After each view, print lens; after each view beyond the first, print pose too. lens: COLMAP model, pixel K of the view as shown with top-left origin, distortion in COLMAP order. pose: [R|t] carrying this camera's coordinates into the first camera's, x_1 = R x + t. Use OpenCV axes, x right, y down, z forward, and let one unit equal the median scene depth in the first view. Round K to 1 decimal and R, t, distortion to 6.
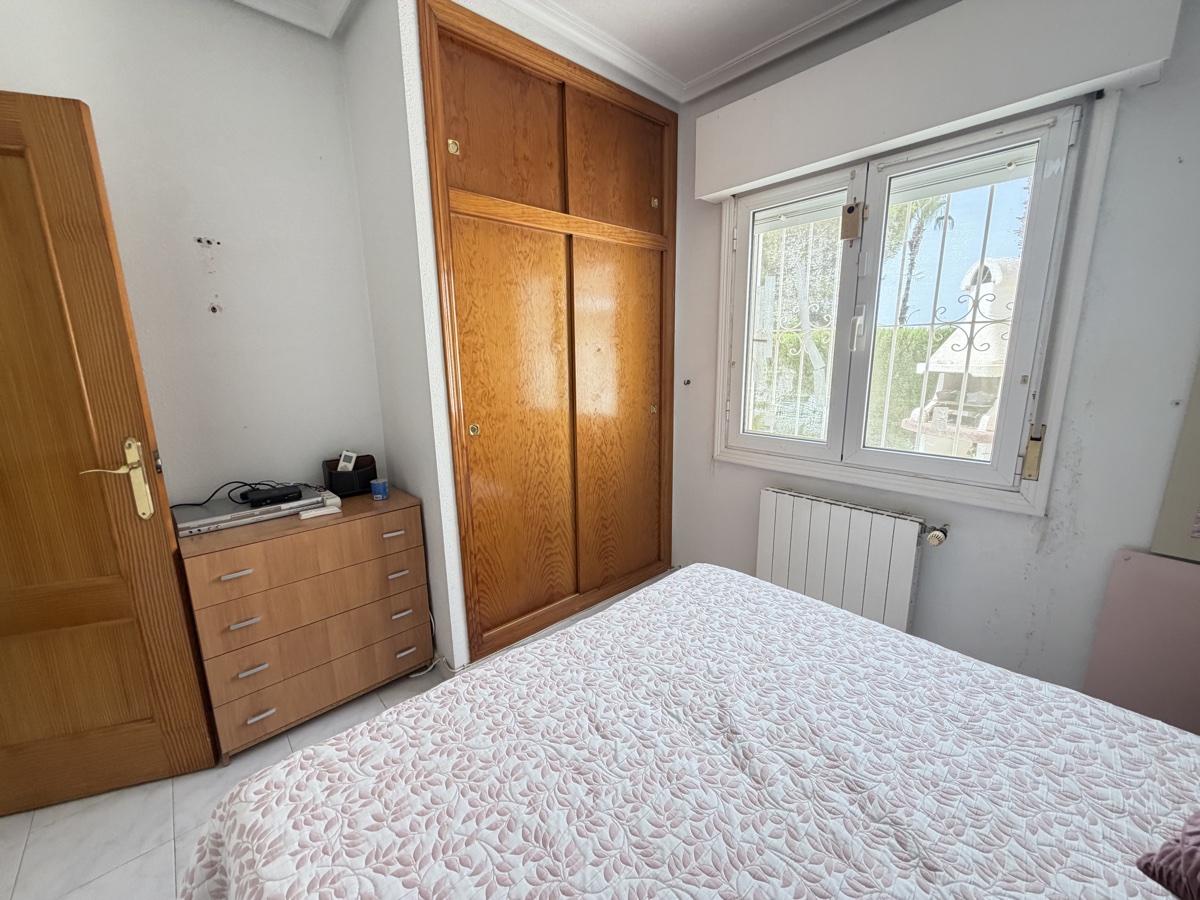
lens RADIAL K [[479.6, 0, 598.5], [0, 479.6, 451.9], [0, 0, 1]] dist [0.001887, -0.000214]
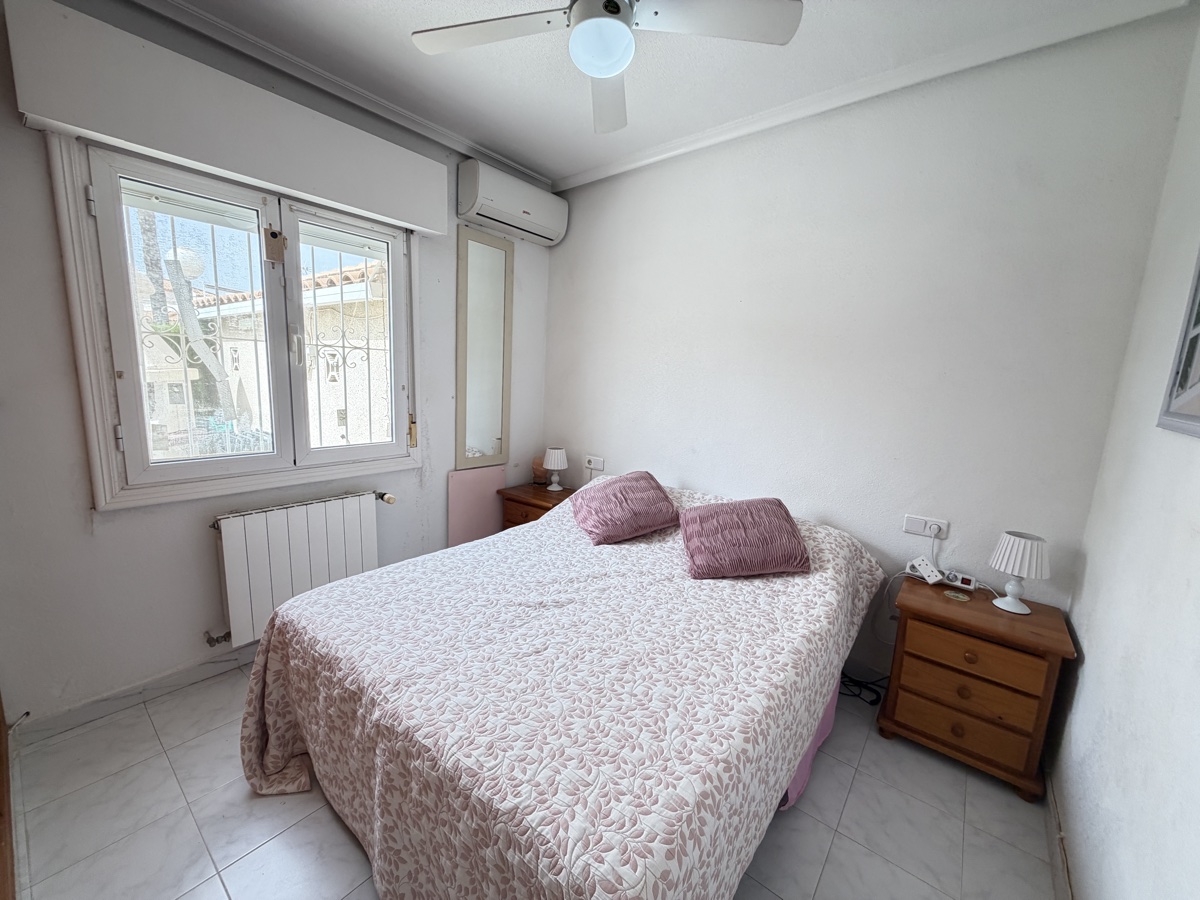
lens RADIAL K [[479.6, 0, 598.5], [0, 479.6, 451.9], [0, 0, 1]] dist [0.001887, -0.000214]
pose [[-0.164321, -0.157442, 0.973761, -0.853491], [0.154373, 0.970911, 0.183032, -0.134880], [-0.974252, 0.180398, -0.135237, 0.613287]]
